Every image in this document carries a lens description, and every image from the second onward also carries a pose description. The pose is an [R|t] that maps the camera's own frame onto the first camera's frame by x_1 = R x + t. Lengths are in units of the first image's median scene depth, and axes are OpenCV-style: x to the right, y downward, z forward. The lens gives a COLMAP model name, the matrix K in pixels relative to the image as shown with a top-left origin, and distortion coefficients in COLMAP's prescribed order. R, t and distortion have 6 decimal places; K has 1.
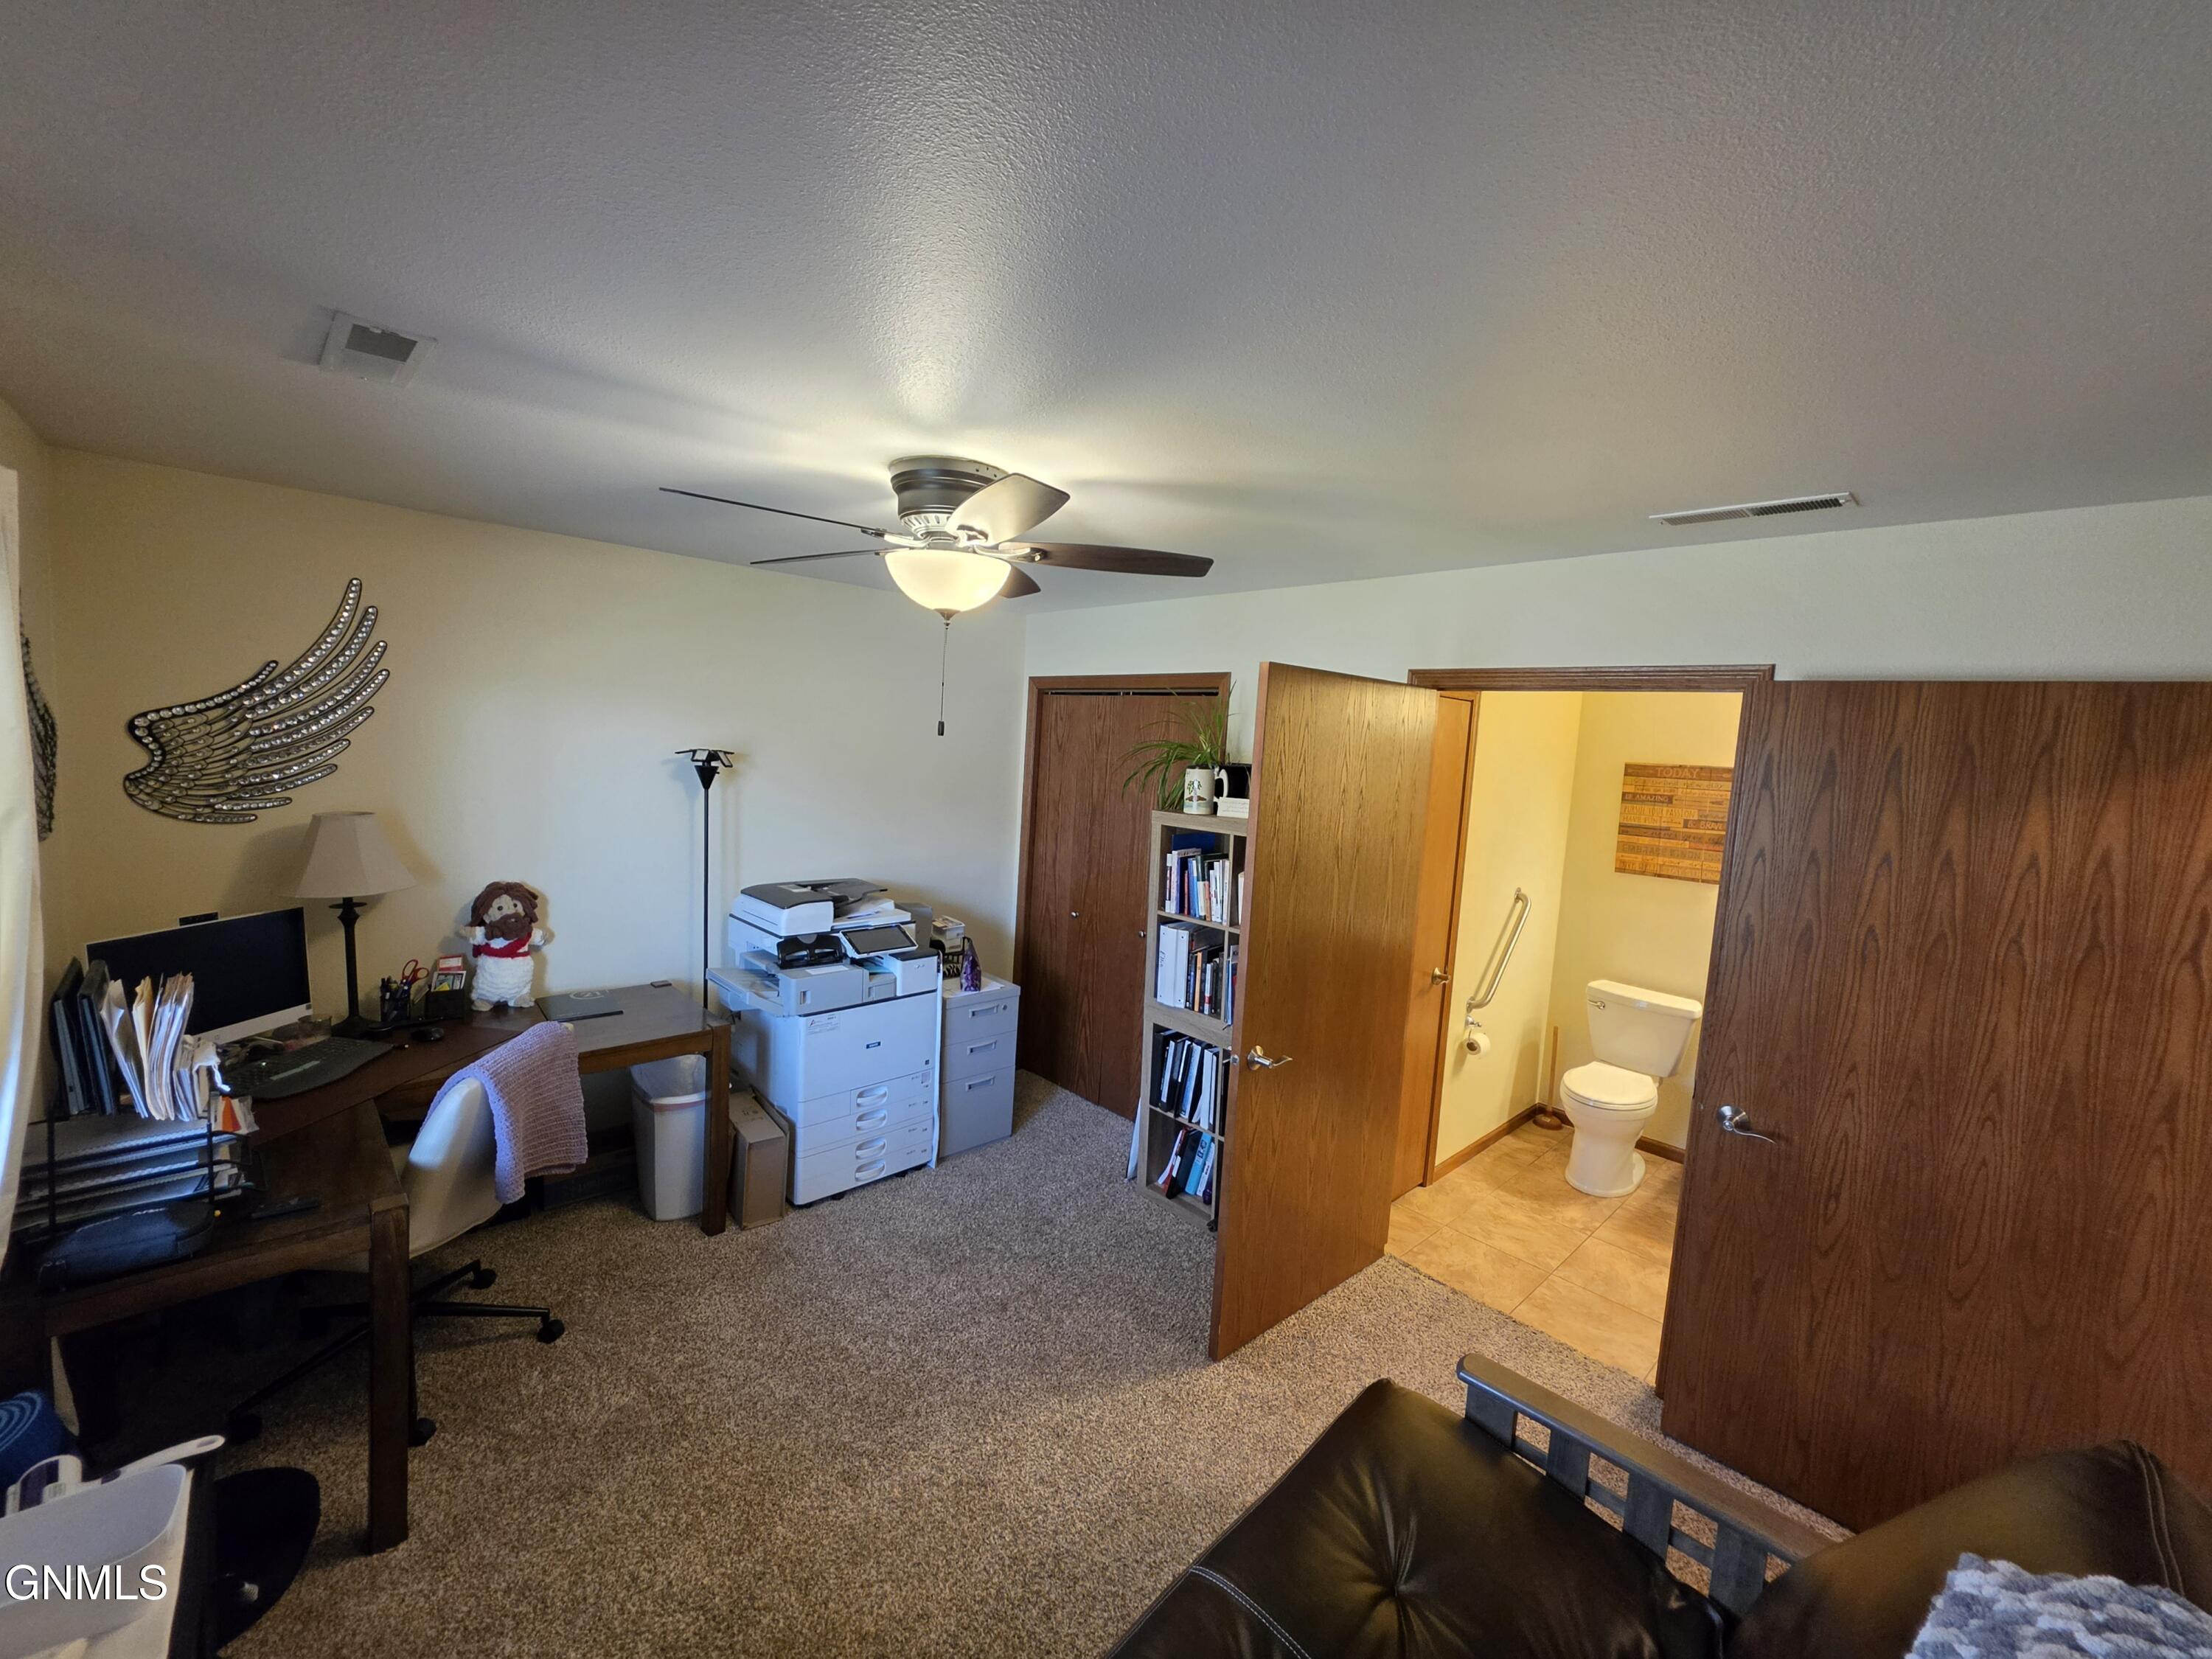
lens RADIAL K [[885.0, 0, 1113.1], [0, 885.0, 844.3], [0, 0, 1]] dist [-0.003736, 0.001332]
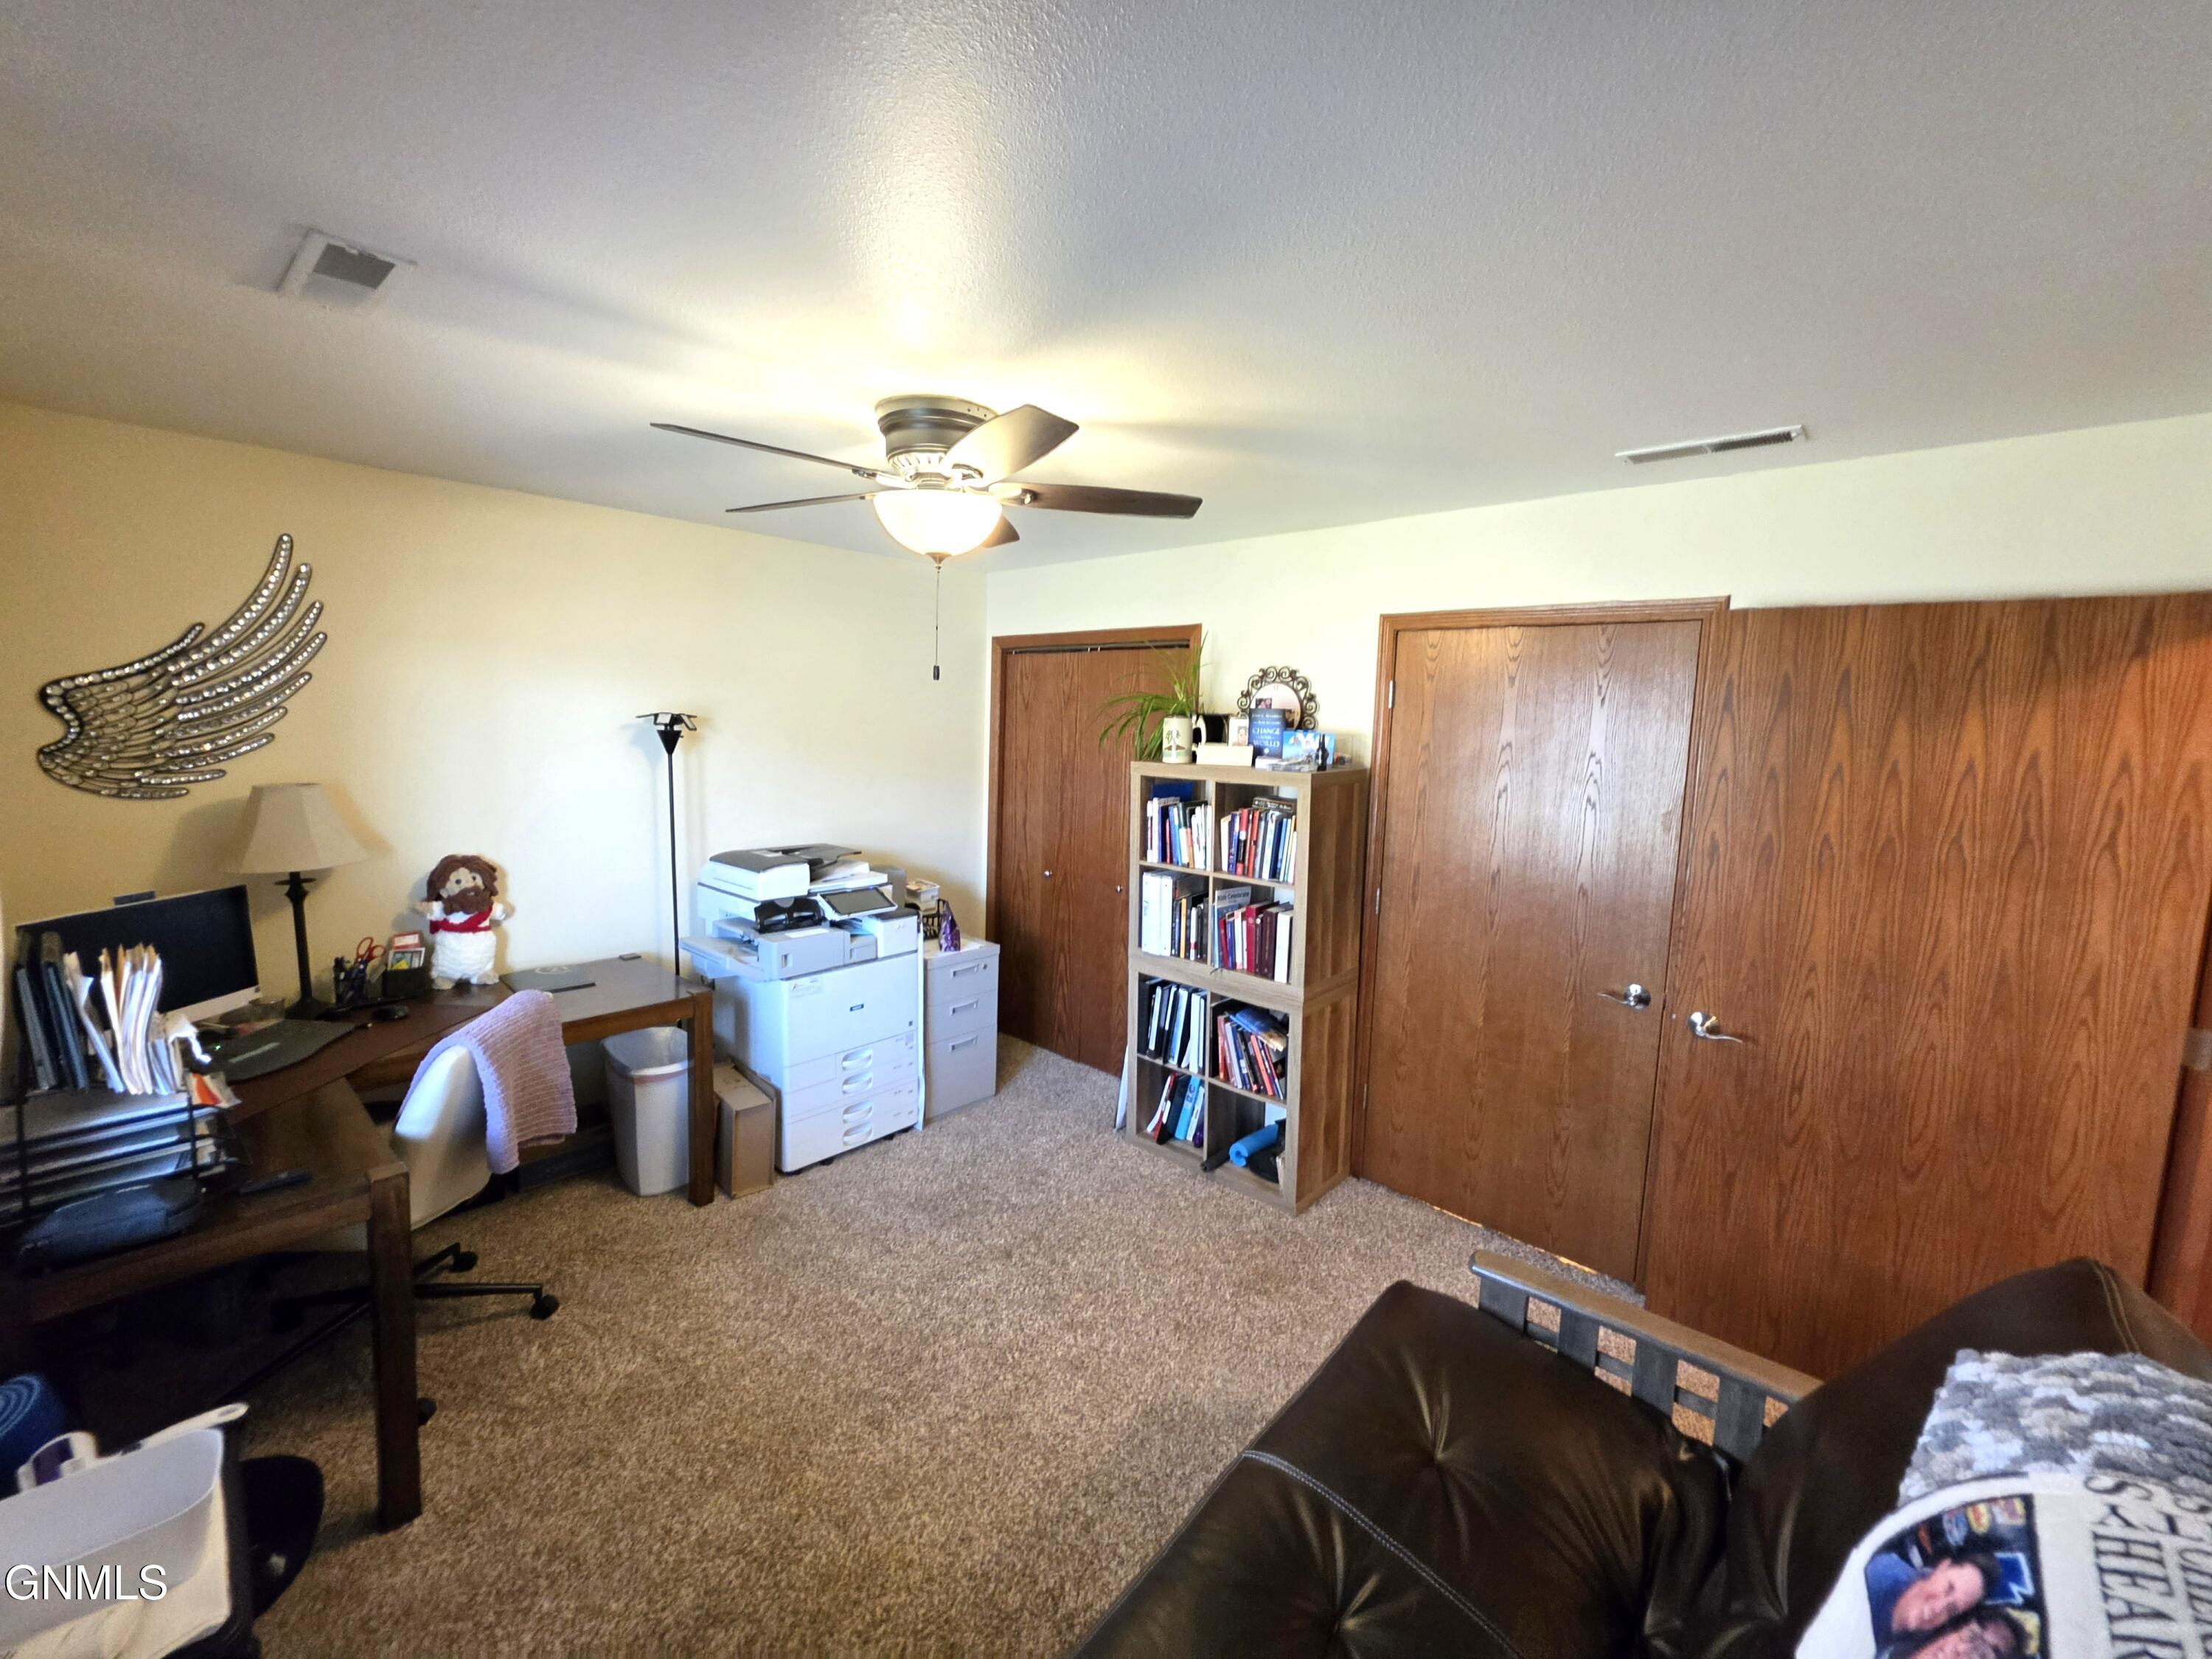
lens RADIAL K [[885.0, 0, 1140.5], [0, 885.0, 817.7], [0, 0, 1]] dist [-0.003736, 0.001332]
pose [[0.997106, -0.033764, 0.068109, -0.039381], [0.032692, 0.999324, 0.016801, 0.023294], [-0.068631, -0.014526, 0.997536, -0.010707]]
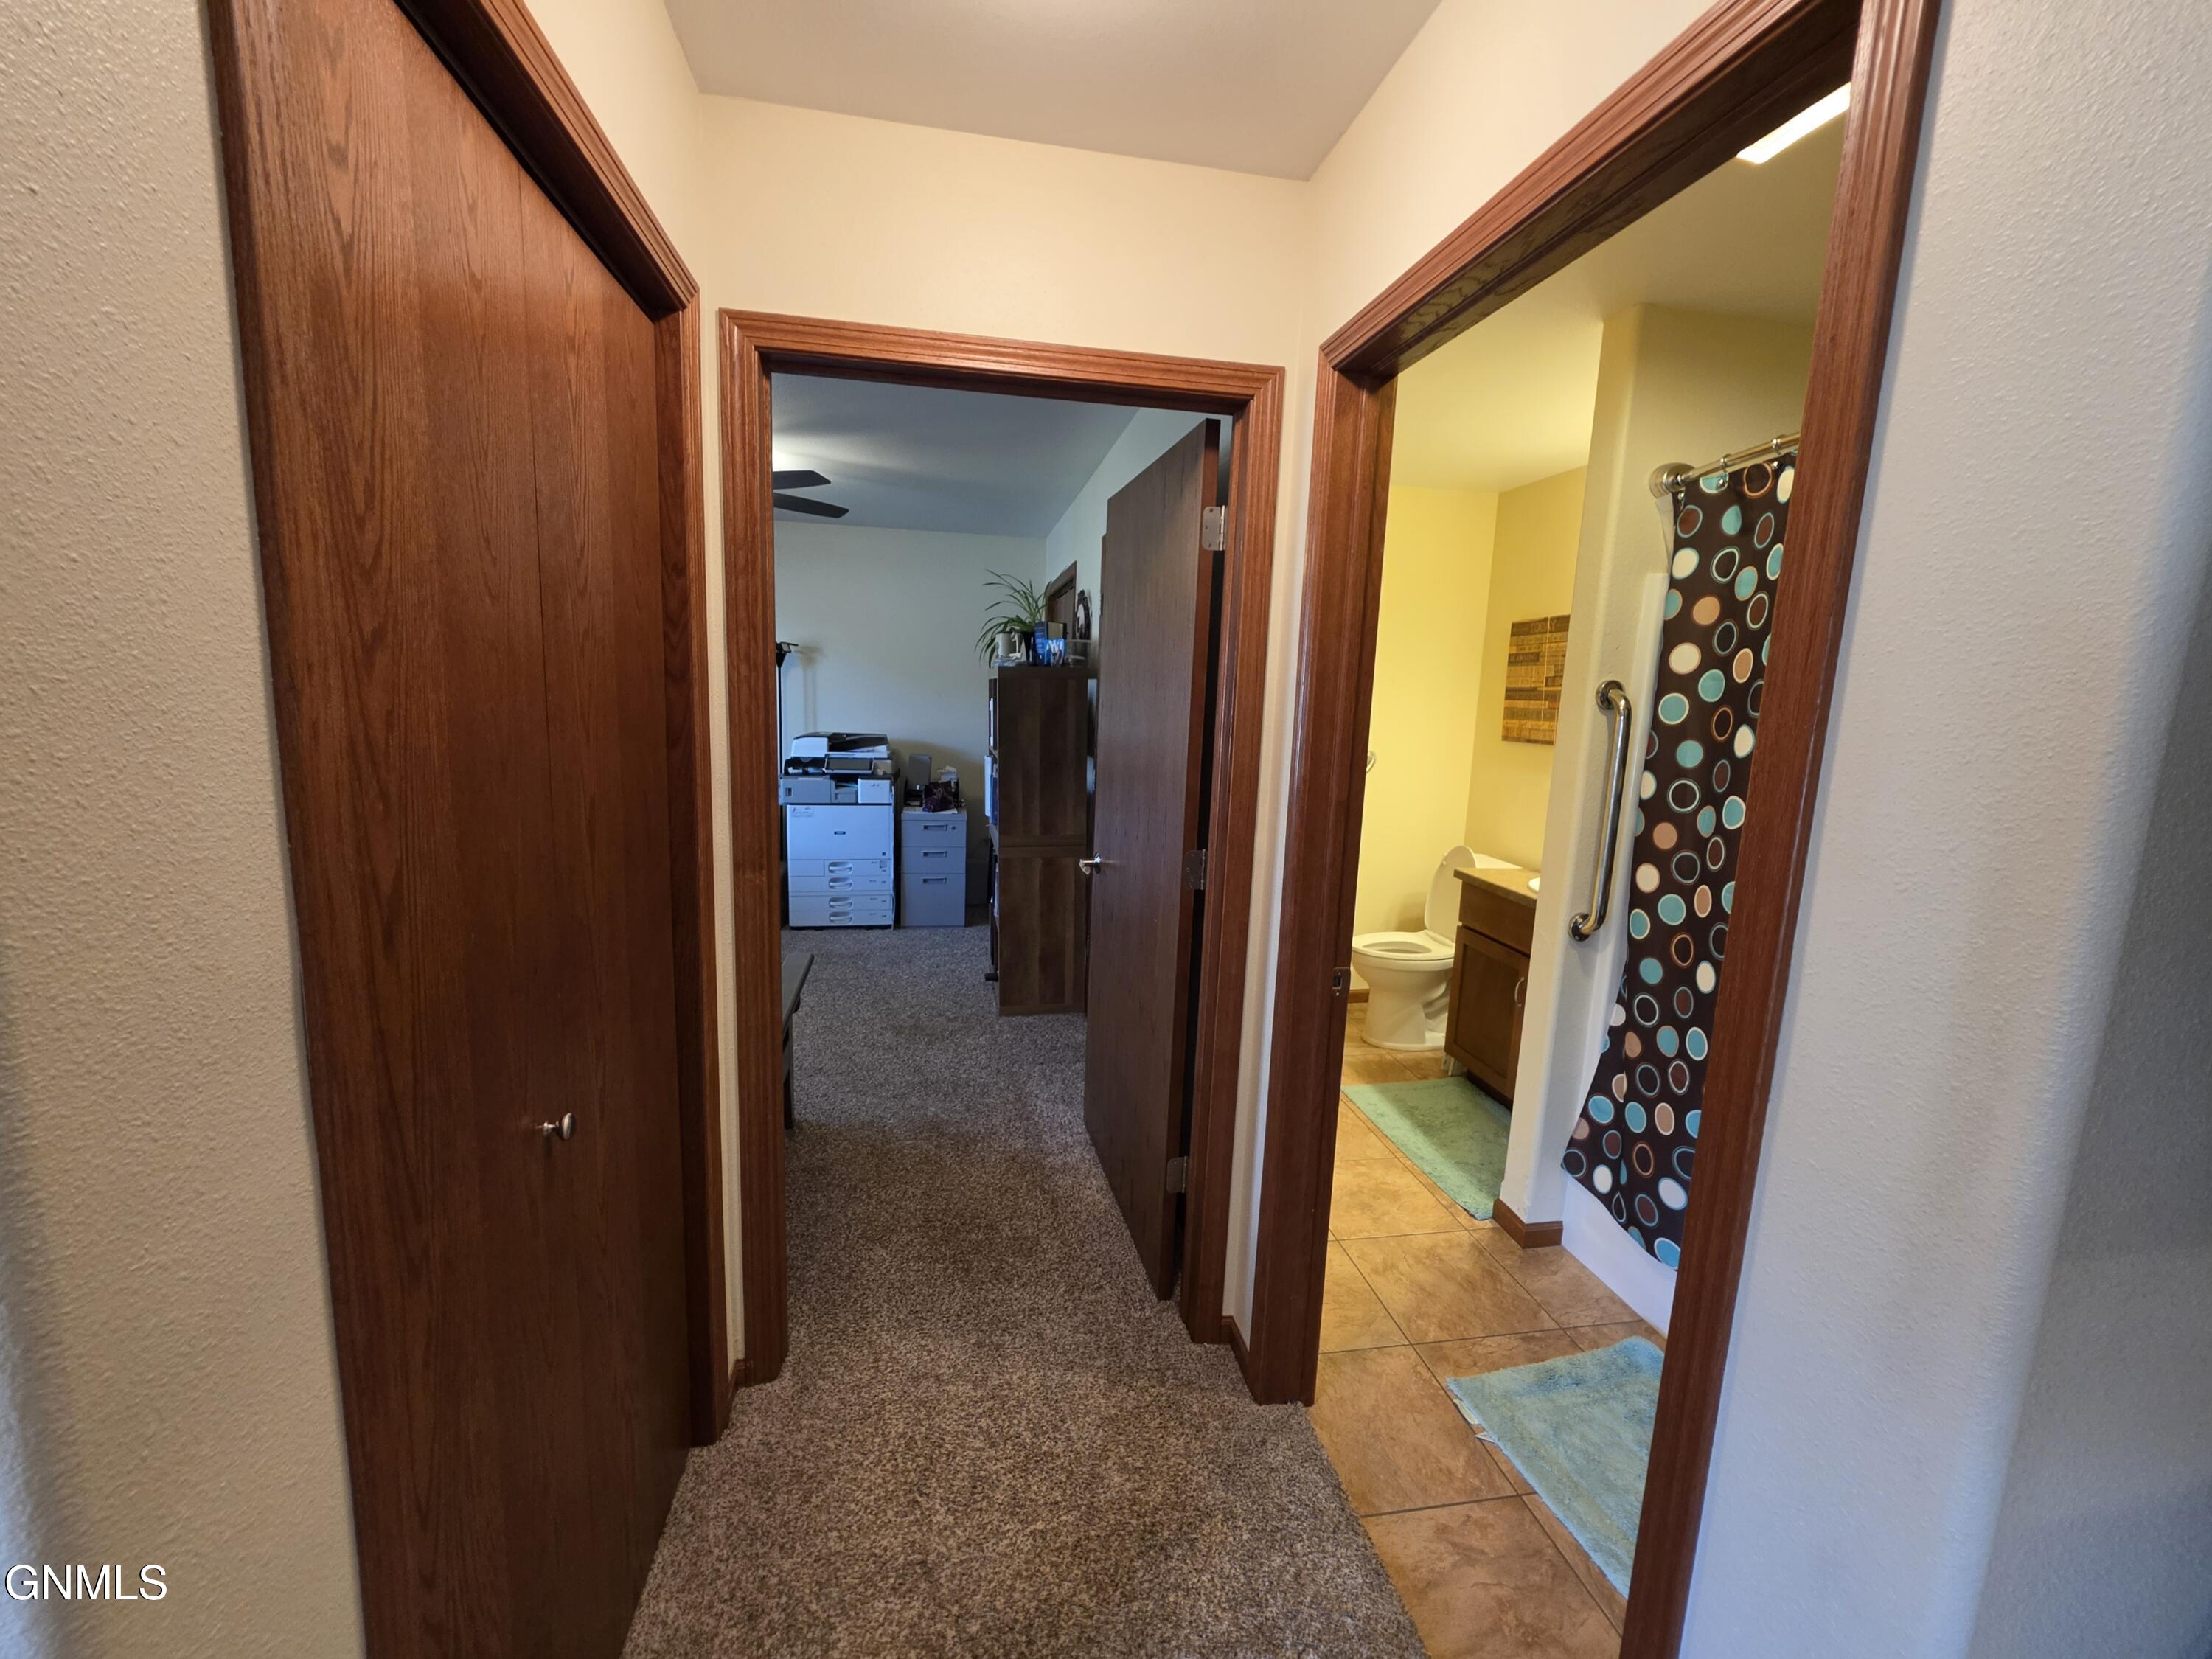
lens RADIAL K [[885.0, 0, 1116.2], [0, 885.0, 824.3], [0, 0, 1]] dist [-0.003736, 0.001332]
pose [[0.839561, 0.059266, -0.540023, 2.553175], [-0.046823, 0.998227, 0.036758, 0.364390], [0.541244, -0.005575, 0.840847, -0.039714]]
